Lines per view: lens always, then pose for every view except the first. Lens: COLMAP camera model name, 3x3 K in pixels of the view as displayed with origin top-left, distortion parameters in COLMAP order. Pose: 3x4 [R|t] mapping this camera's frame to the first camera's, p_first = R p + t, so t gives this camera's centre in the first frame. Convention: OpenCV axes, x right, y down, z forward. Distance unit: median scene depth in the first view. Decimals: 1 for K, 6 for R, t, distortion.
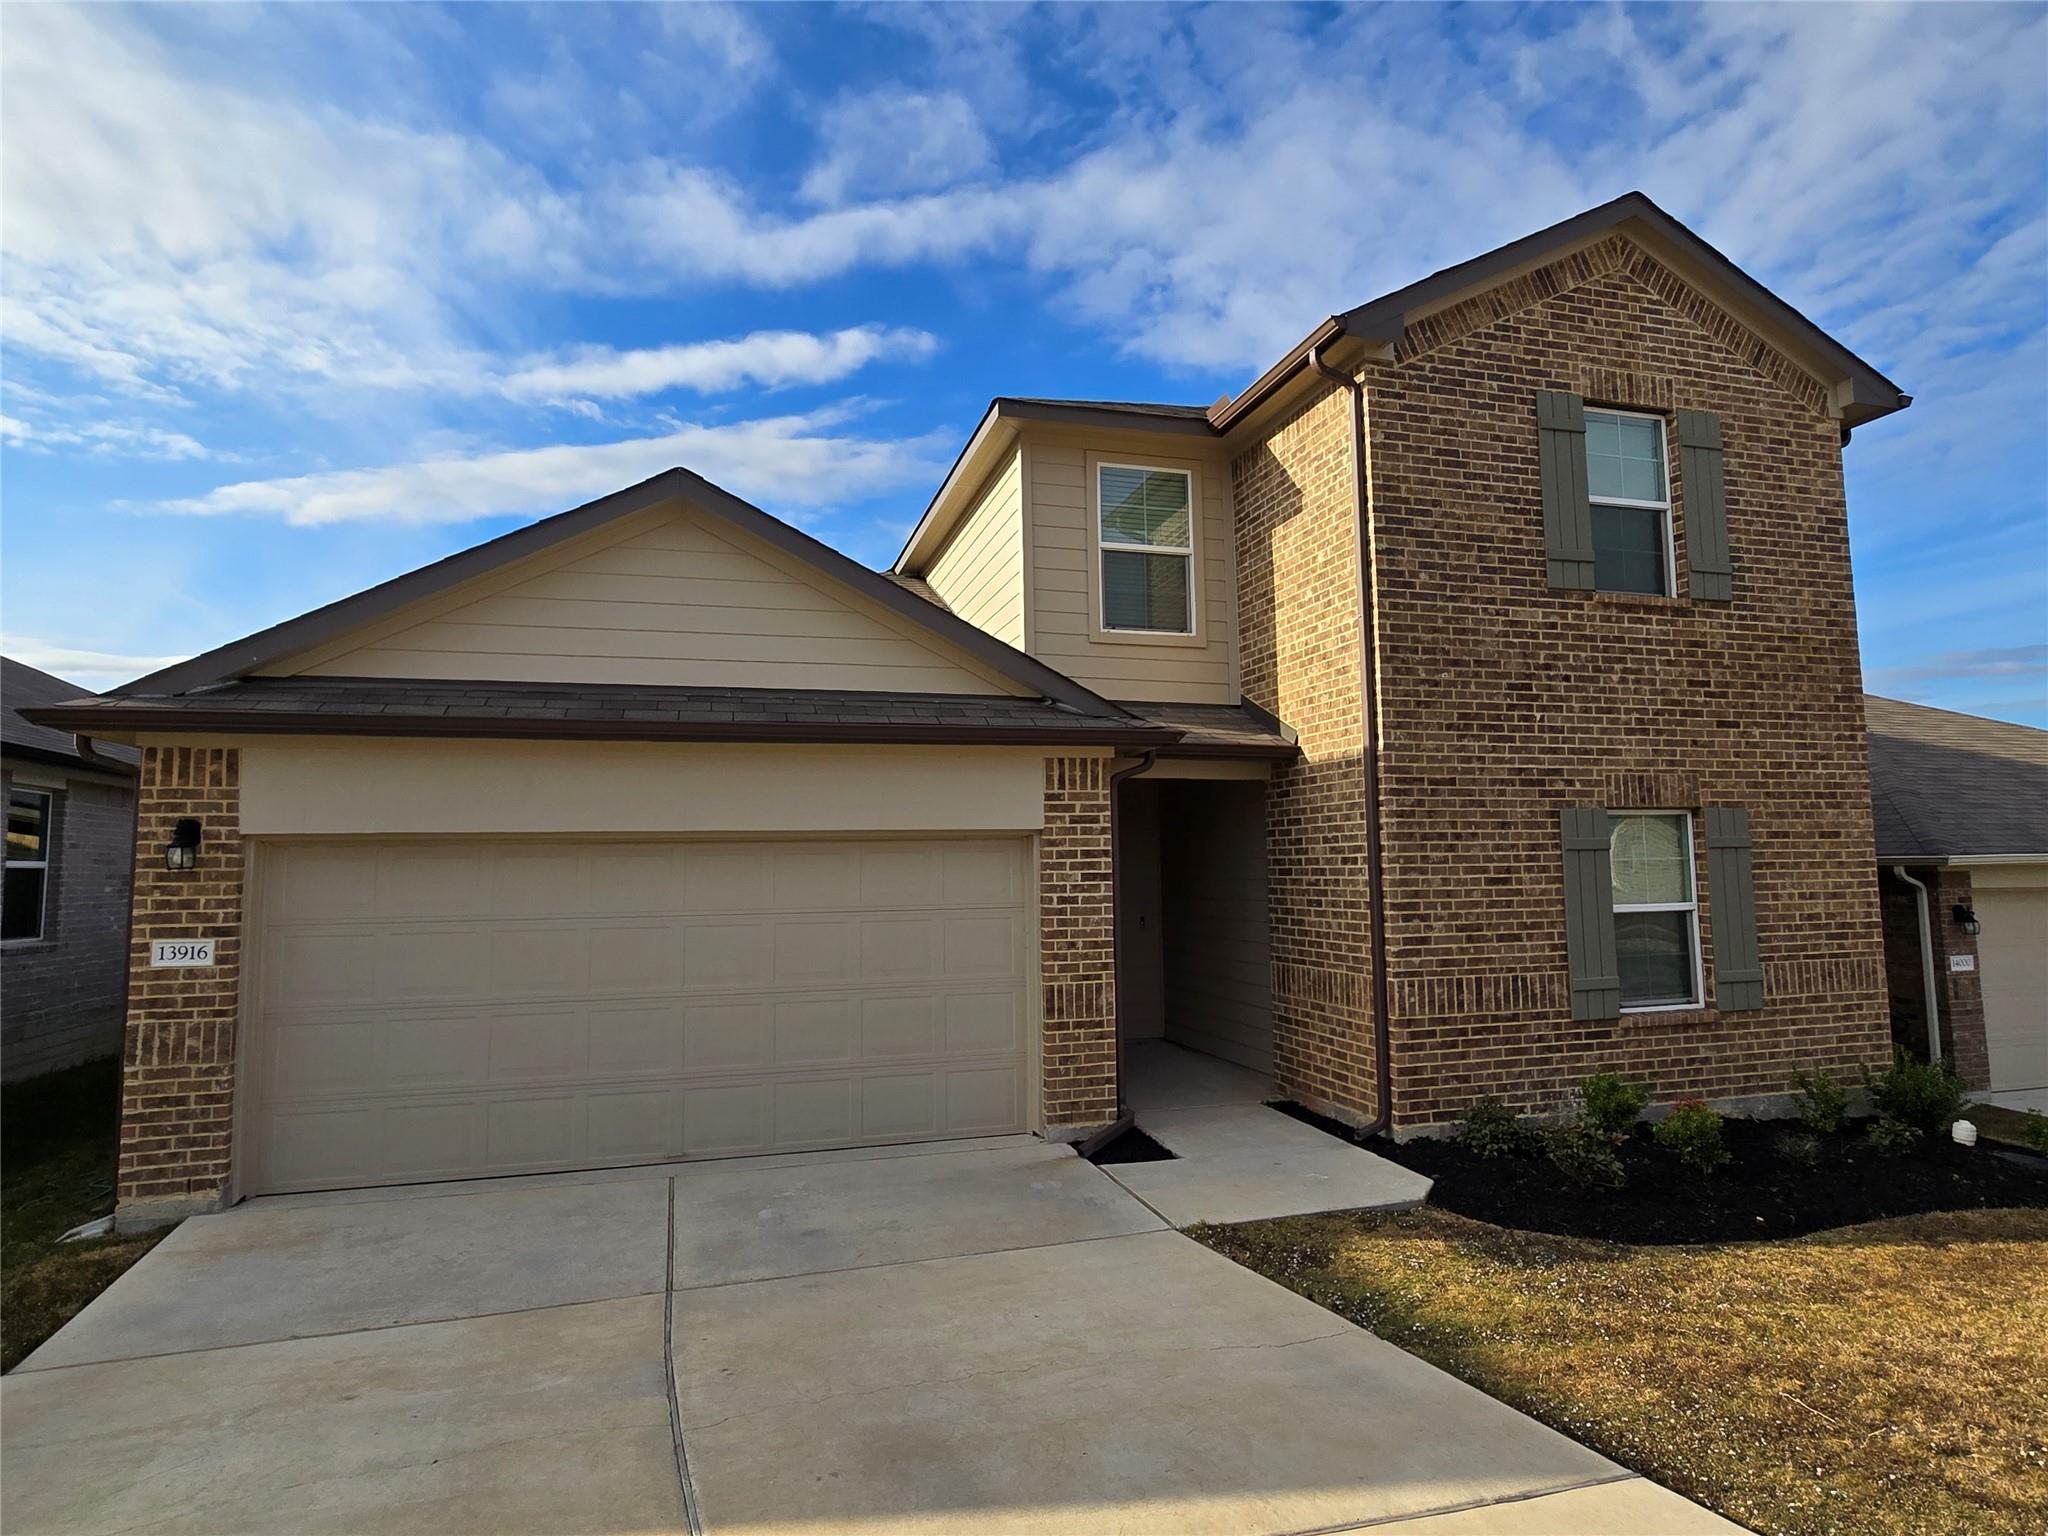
lens RADIAL K [[999.6, 0, 1028.9], [0, 999.6, 774.0], [0, 0, 1]] dist [0.000598, -0.000674]
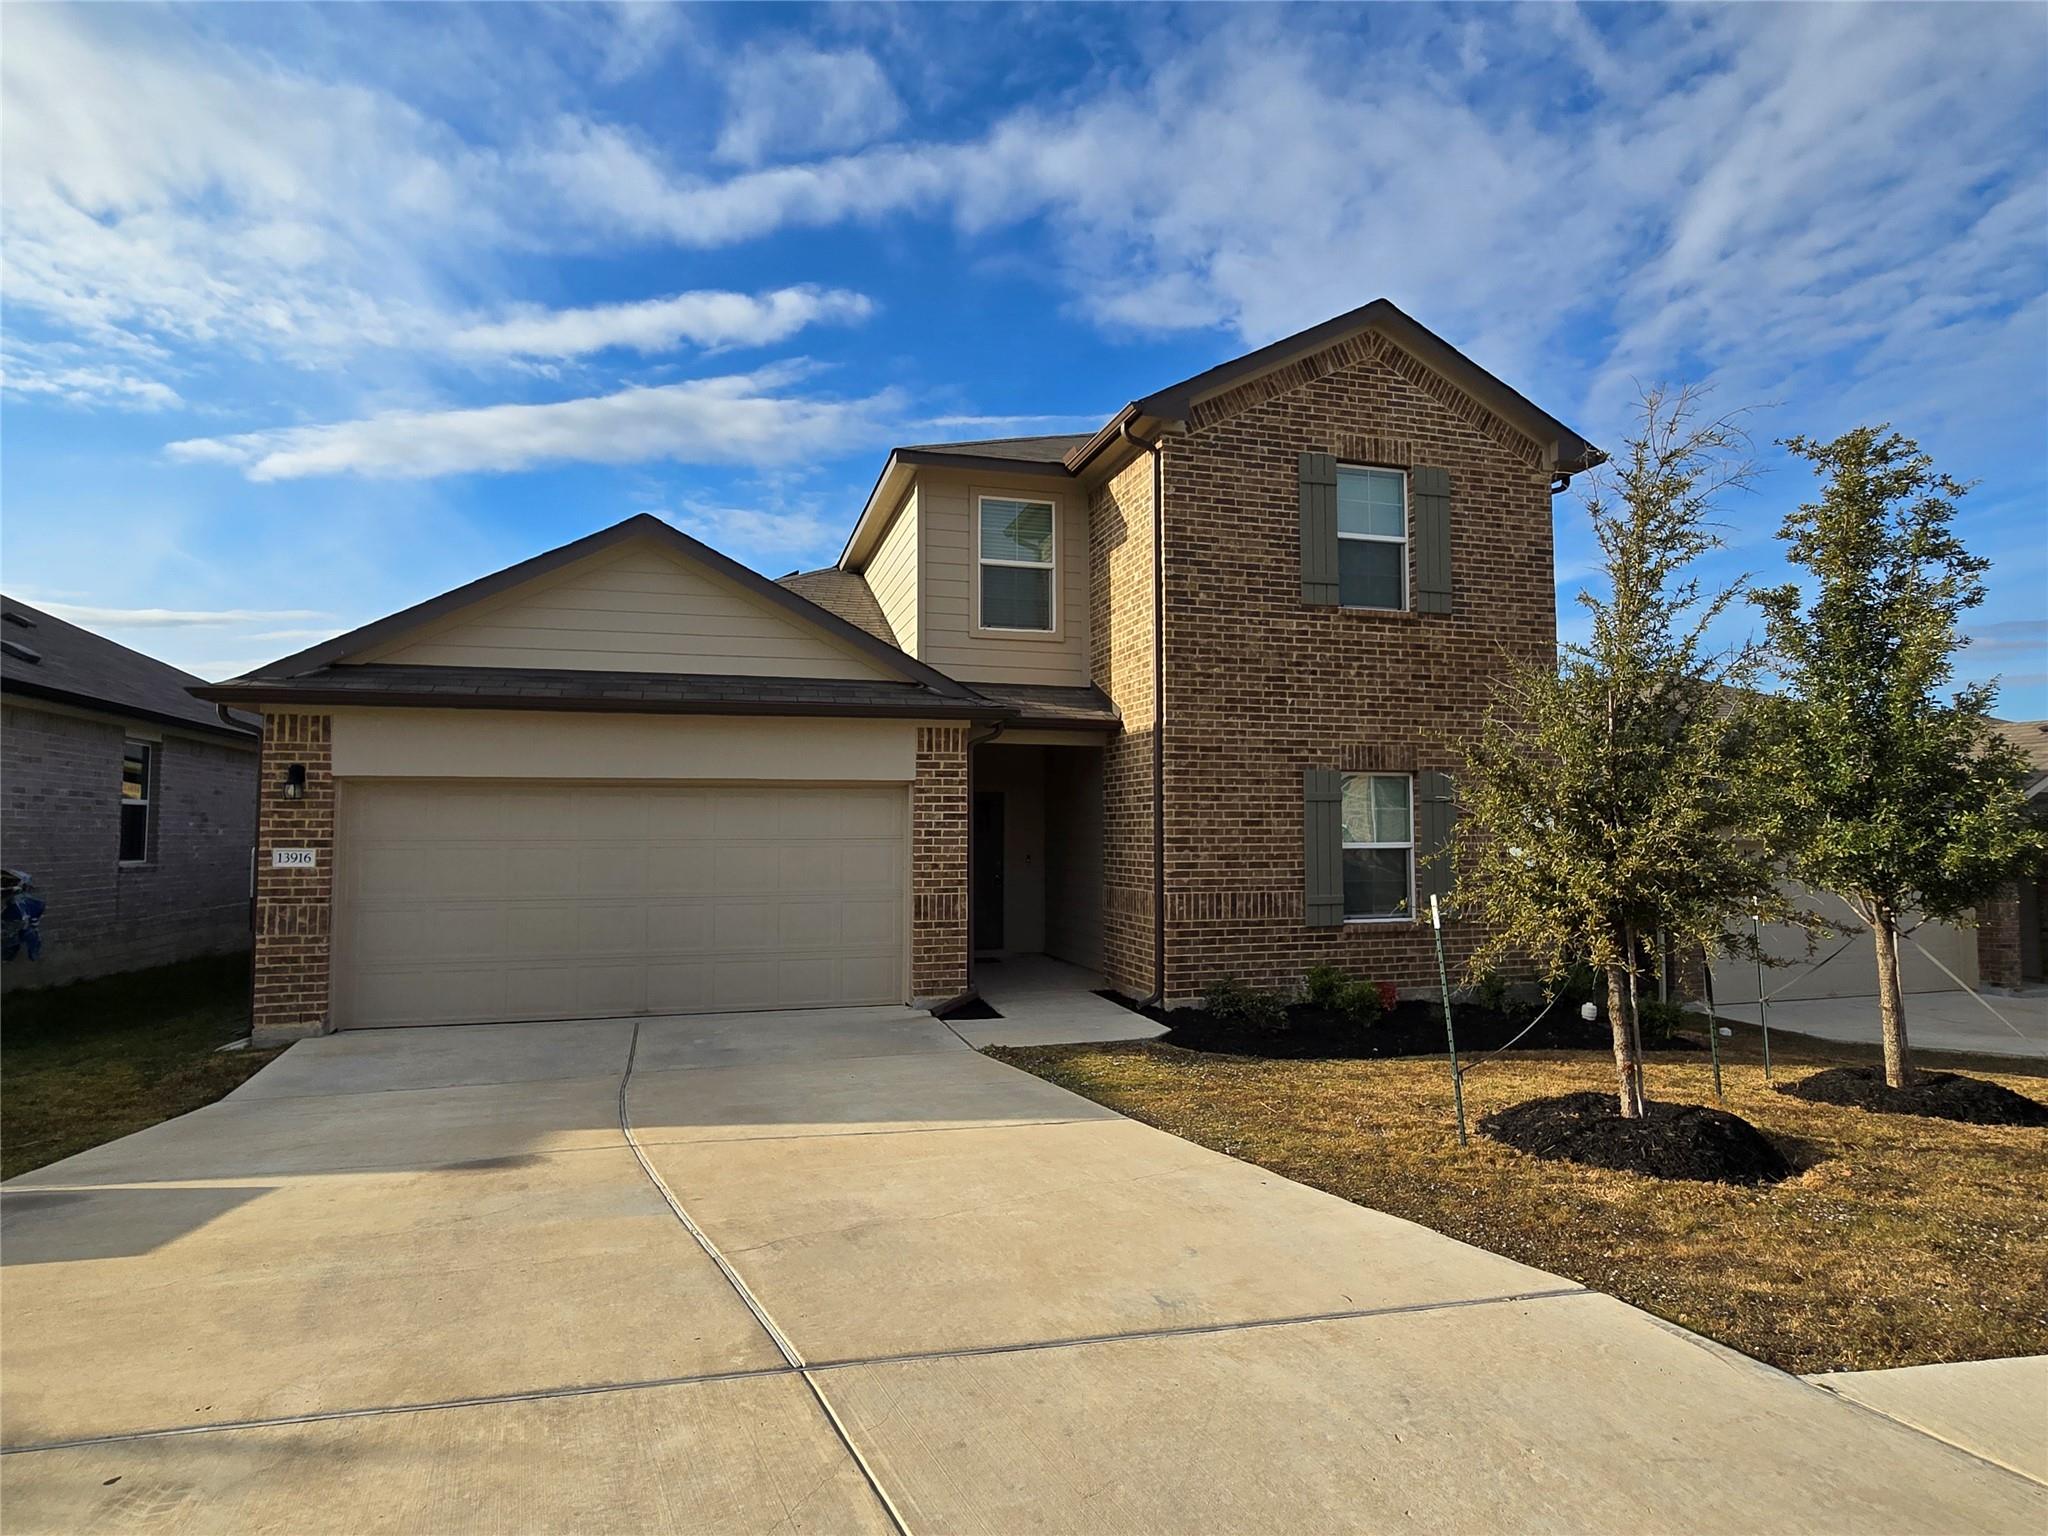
lens RADIAL K [[999.6, 0, 1018.3], [0, 999.6, 761.8], [0, 0, 1]] dist [0.000598, -0.000674]
pose [[0.999869, 0.012326, 0.010474, 0.136525], [-0.012607, 0.999551, 0.027184, -0.008385], [-0.010134, -0.027313, 0.999576, -0.342746]]
